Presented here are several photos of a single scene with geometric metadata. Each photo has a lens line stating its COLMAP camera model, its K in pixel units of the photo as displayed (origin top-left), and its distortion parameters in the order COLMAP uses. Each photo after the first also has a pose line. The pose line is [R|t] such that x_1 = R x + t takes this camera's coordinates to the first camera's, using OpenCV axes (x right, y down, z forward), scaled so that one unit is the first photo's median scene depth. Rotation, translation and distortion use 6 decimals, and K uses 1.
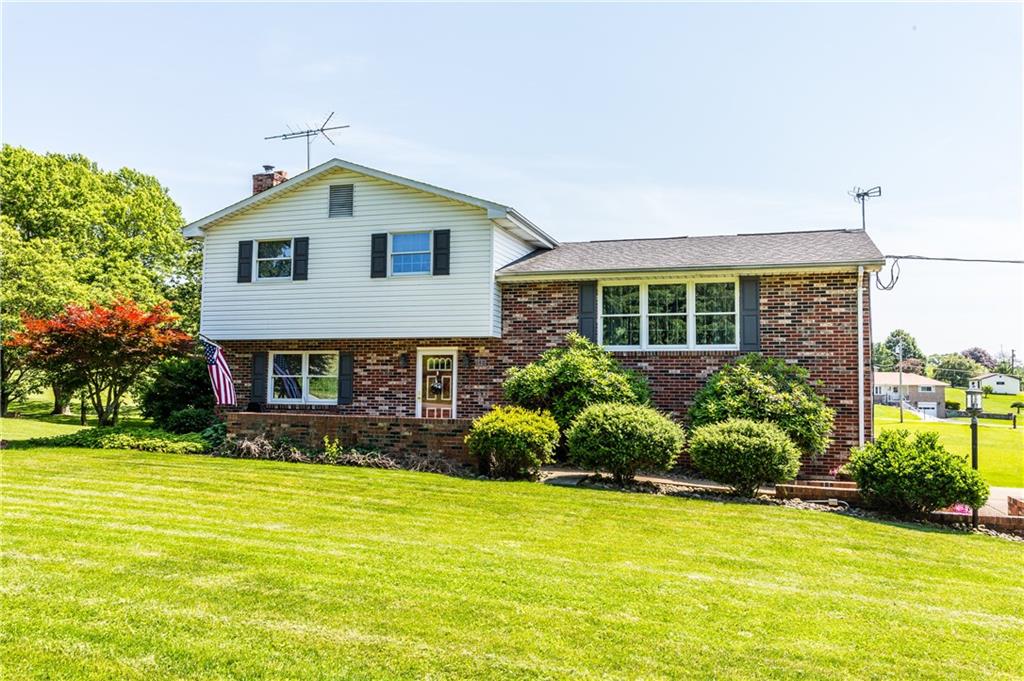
lens RADIAL K [[840.5, 0, 509.9], [0, 840.5, 342.6], [0, 0, 1]] dist [-0.006732, -0.003617]
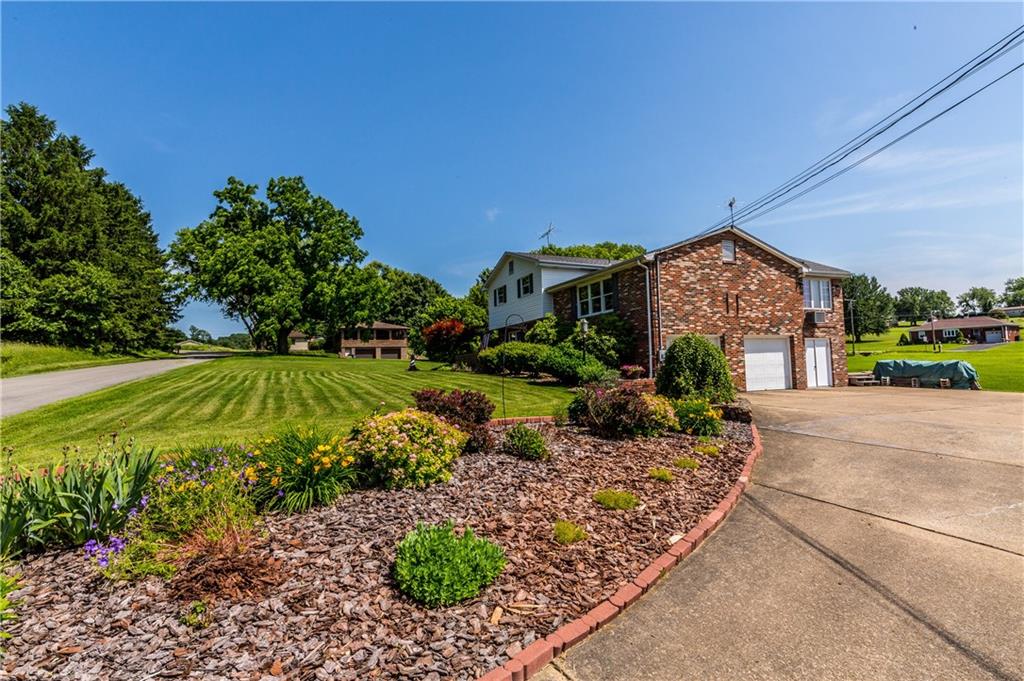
lens RADIAL K [[523.9, 0, 508.3], [0, 523.9, 339.5], [0, 0, 1]] dist [0.000625, -0.000067]
pose [[0.647272, -0.078479, -0.758208, 0.956911], [0.086749, 0.995808, -0.029015, 0.082277], [0.757307, -0.046993, 0.651366, 0.003328]]
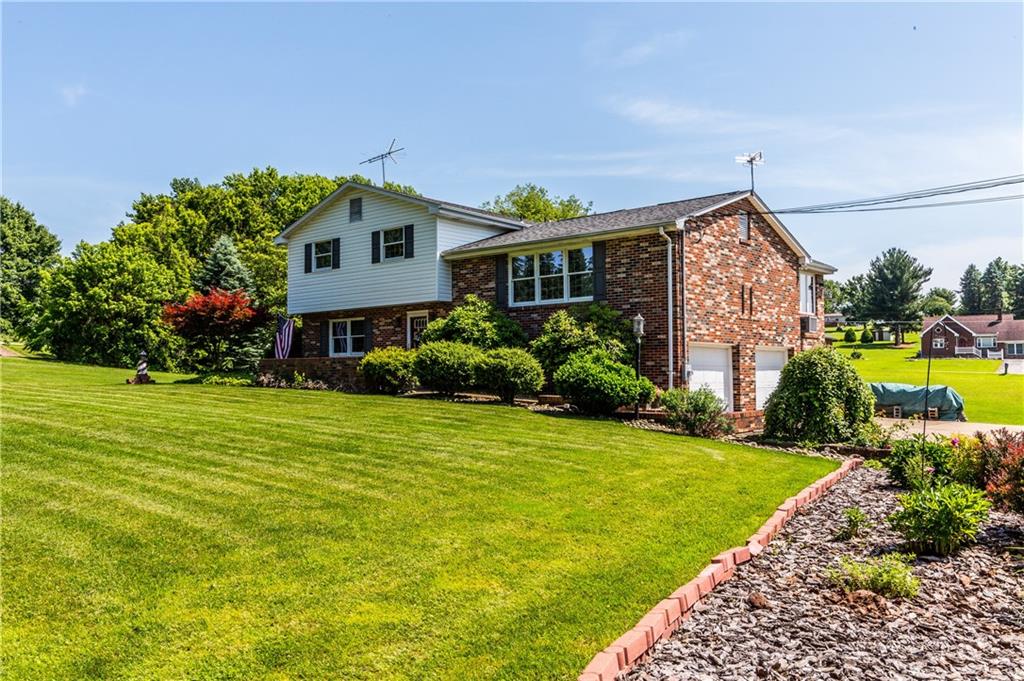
lens RADIAL K [[840.5, 0, 516.2], [0, 840.5, 339.8], [0, 0, 1]] dist [-0.006732, -0.003617]
pose [[0.923664, -0.036953, -0.381418, 0.594448], [0.044685, 0.998936, 0.011431, 0.045029], [0.380590, -0.027602, 0.924332, -0.204946]]
